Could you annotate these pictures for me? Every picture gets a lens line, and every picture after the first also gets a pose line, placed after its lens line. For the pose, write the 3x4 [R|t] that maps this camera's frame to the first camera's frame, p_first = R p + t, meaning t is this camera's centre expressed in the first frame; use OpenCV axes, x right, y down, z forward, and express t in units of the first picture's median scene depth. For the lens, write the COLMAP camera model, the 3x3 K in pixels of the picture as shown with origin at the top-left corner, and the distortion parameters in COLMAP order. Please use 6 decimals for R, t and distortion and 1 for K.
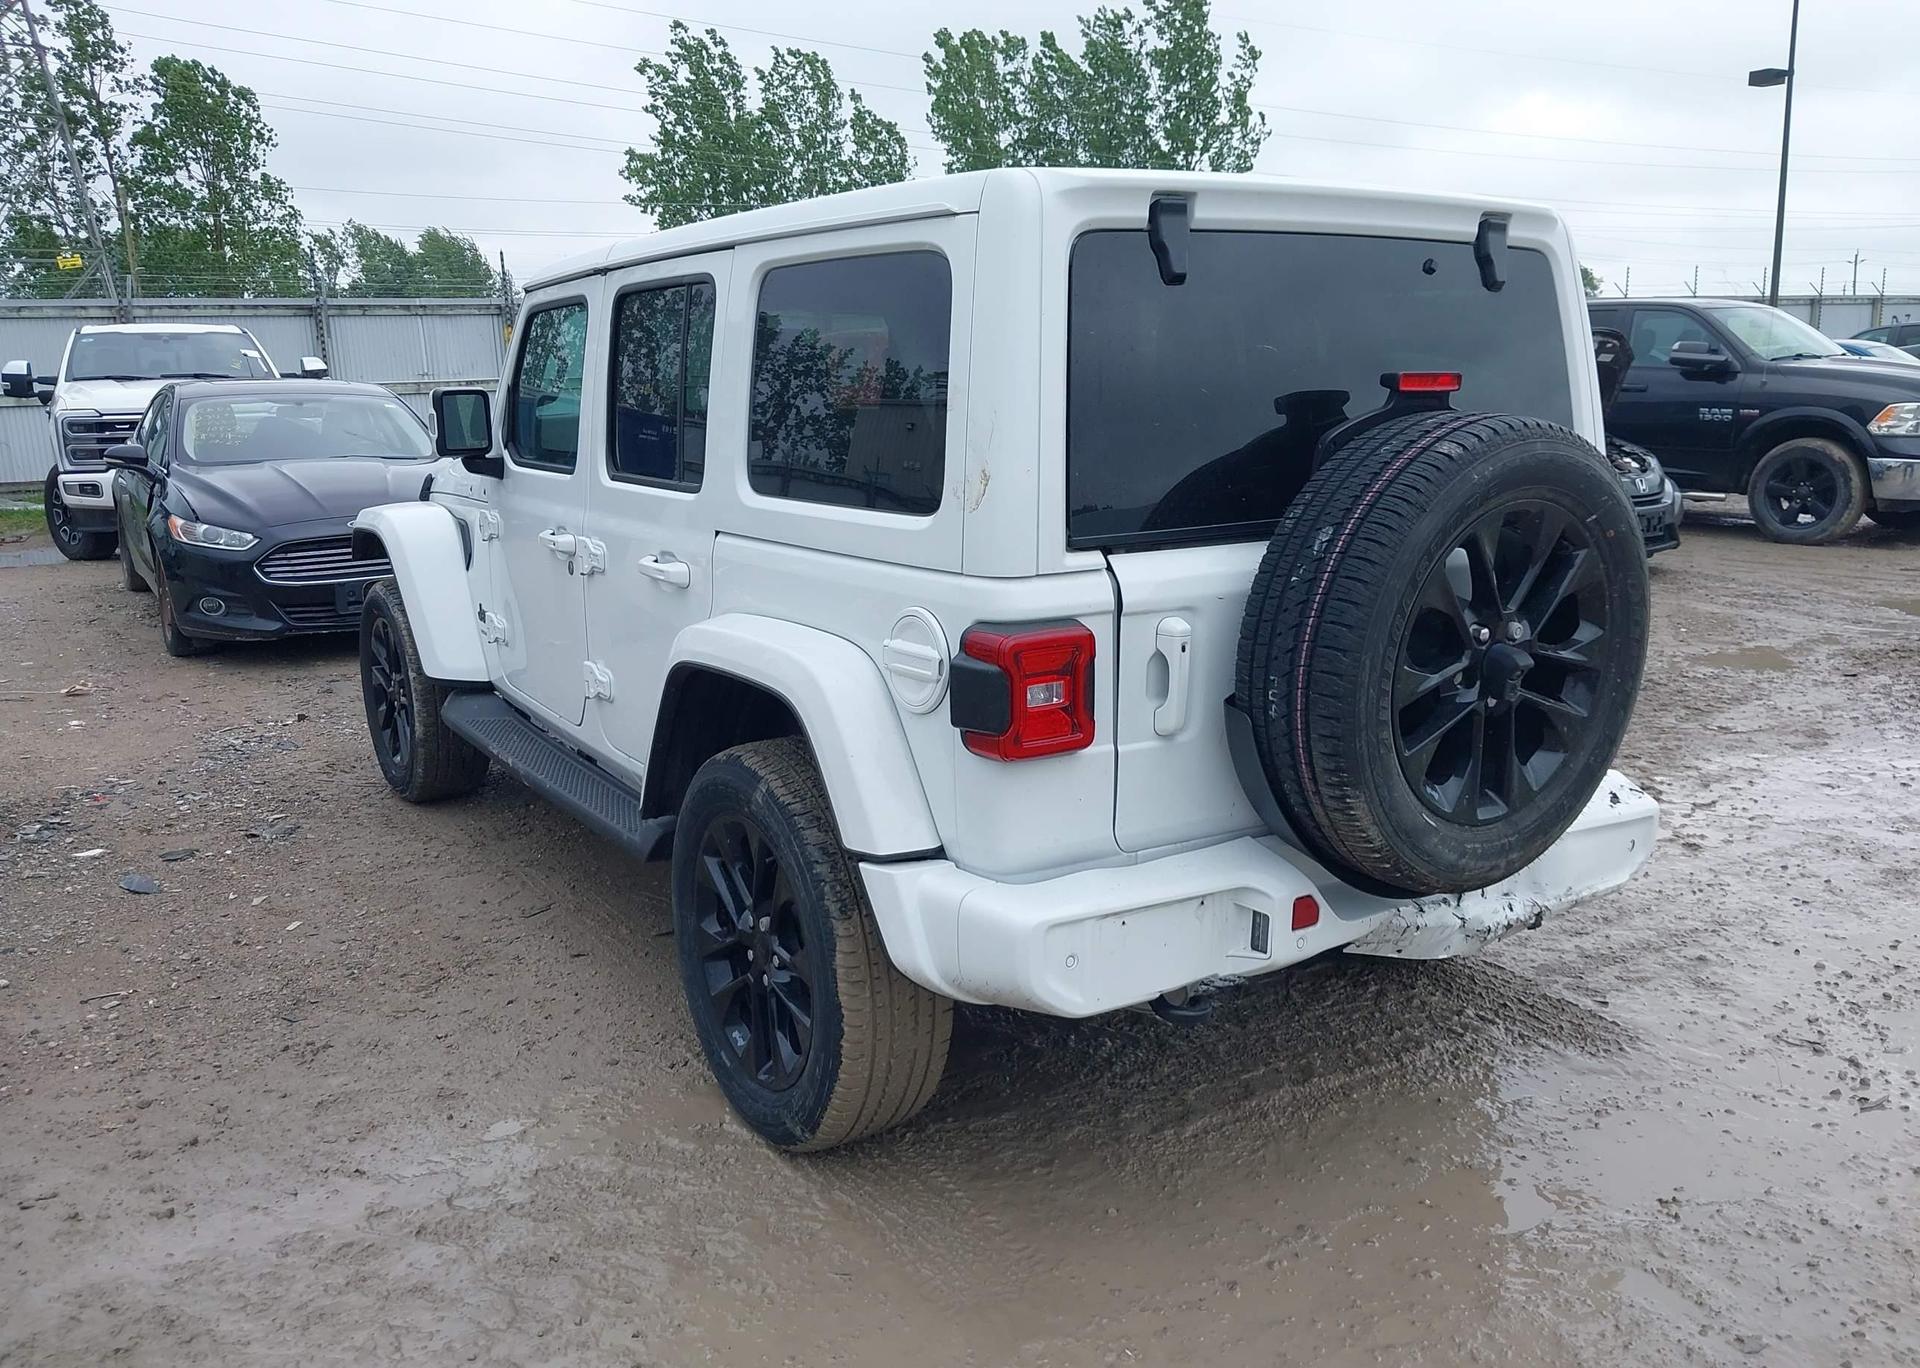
lens RADIAL K [[1544.8, 0, 960.0], [0, 1544.8, 684.0], [0, 0, 1]] dist [0.085479, -0.190326]
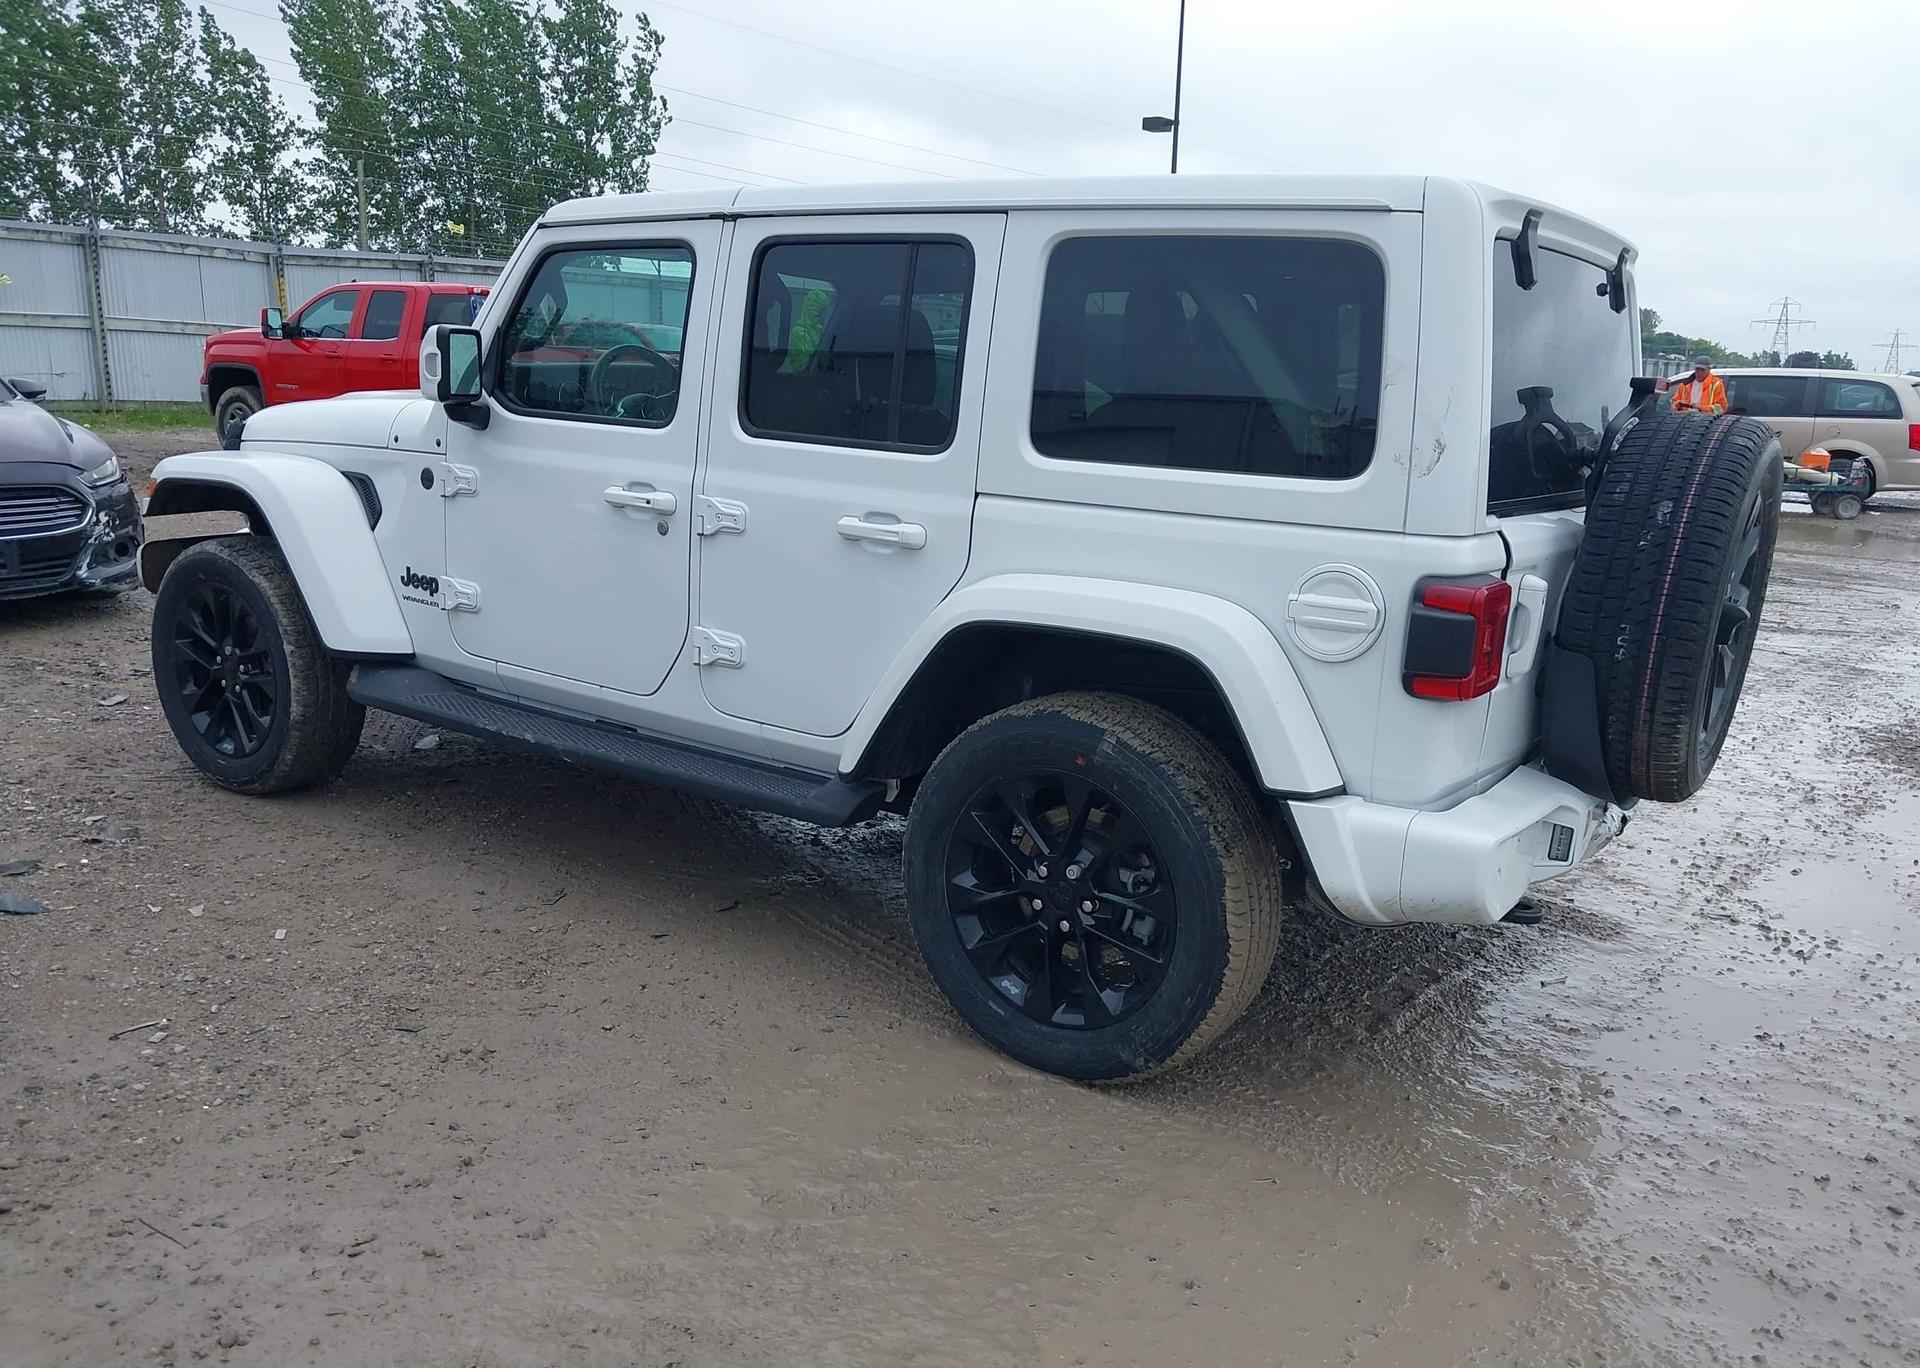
lens RADIAL K [[1550.4, 0, 960.0], [0, 1550.4, 684.0], [0, 0, 1]] dist [0.010093, -0.004115]
pose [[0.919759, -0.018245, 0.392059, -0.480037], [0.014438, 0.999816, 0.012655, 0.011828], [-0.392217, -0.005978, 0.919853, 0.063895]]
